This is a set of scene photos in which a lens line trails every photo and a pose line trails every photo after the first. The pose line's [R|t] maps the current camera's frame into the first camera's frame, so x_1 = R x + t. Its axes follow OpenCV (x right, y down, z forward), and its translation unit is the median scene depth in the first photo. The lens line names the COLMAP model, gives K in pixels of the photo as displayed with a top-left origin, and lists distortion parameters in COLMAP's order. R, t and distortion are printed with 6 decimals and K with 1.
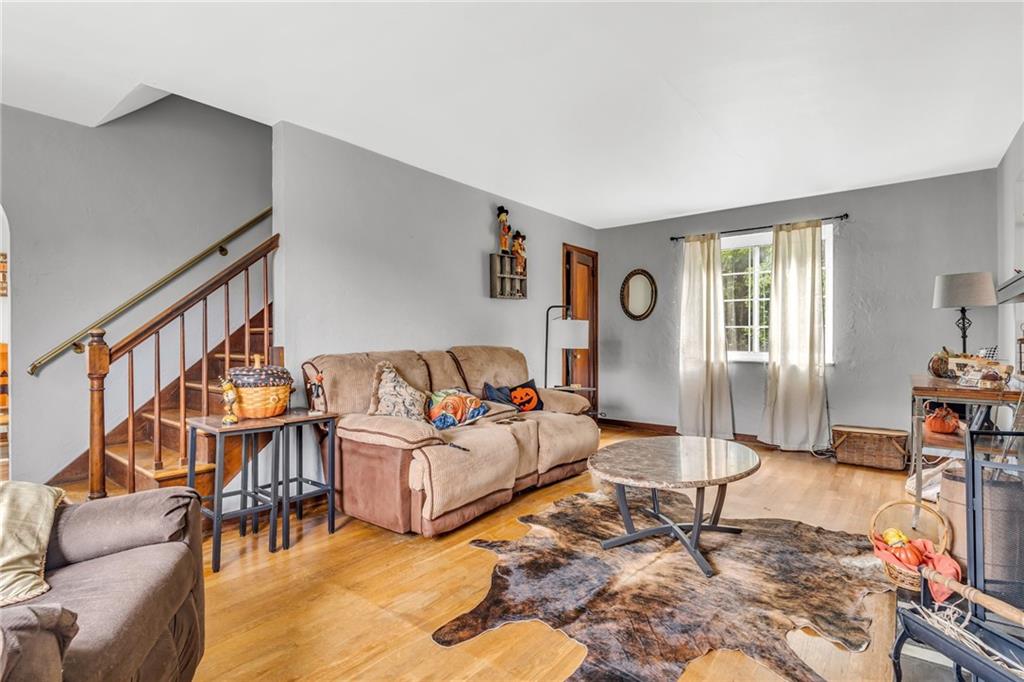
lens RADIAL K [[498.0, 0, 515.8], [0, 498.0, 335.1], [0, 0, 1]] dist [-0.000724, -0.000188]
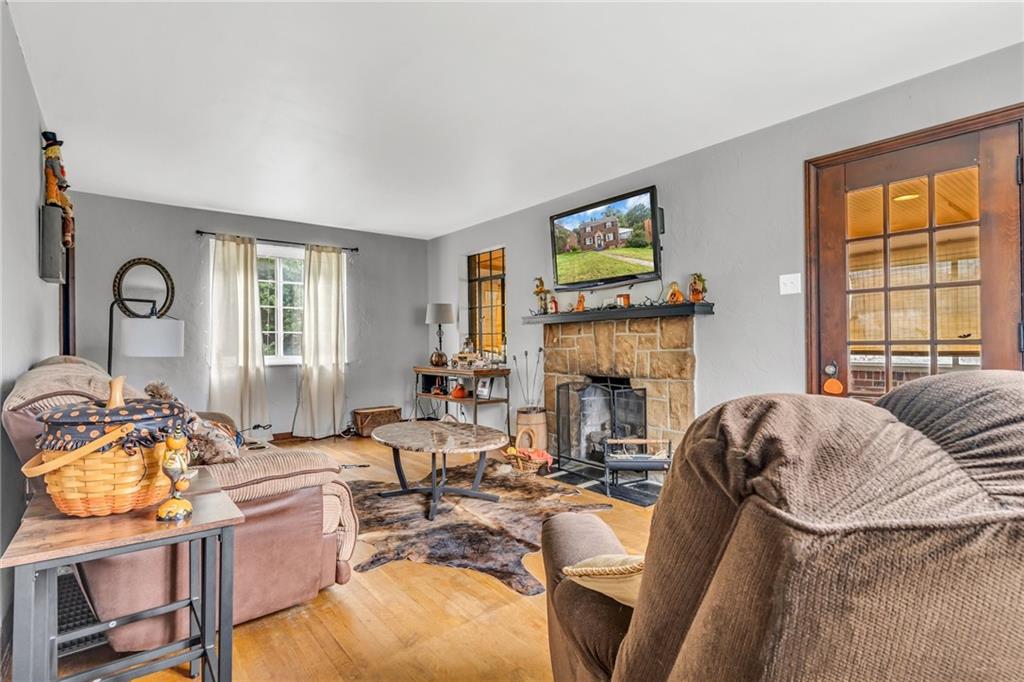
lens RADIAL K [[498.0, 0, 515.8], [0, 498.0, 335.1], [0, 0, 1]] dist [-0.000724, -0.000188]
pose [[0.218719, 0.011447, 0.975721, -0.506326], [0.000222, 0.999931, -0.011781, 0.001604], [-0.975788, 0.002793, 0.218701, 0.294774]]
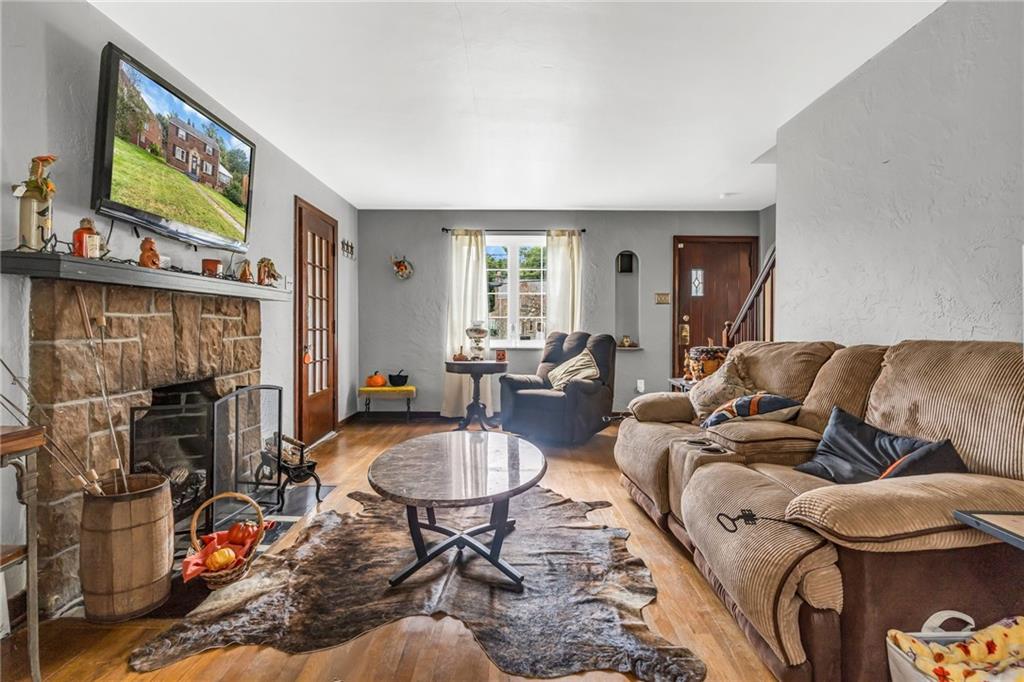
lens RADIAL K [[634.9, 0, 512.0], [0, 634.9, 341.0], [0, 0, 1]] dist [-0.000739, -0.000219]
pose [[-0.782905, 0.008900, -0.622077, 0.541654], [0.000464, 0.999906, 0.013723, 0.009487], [0.622141, 0.010455, -0.782836, 1.104422]]
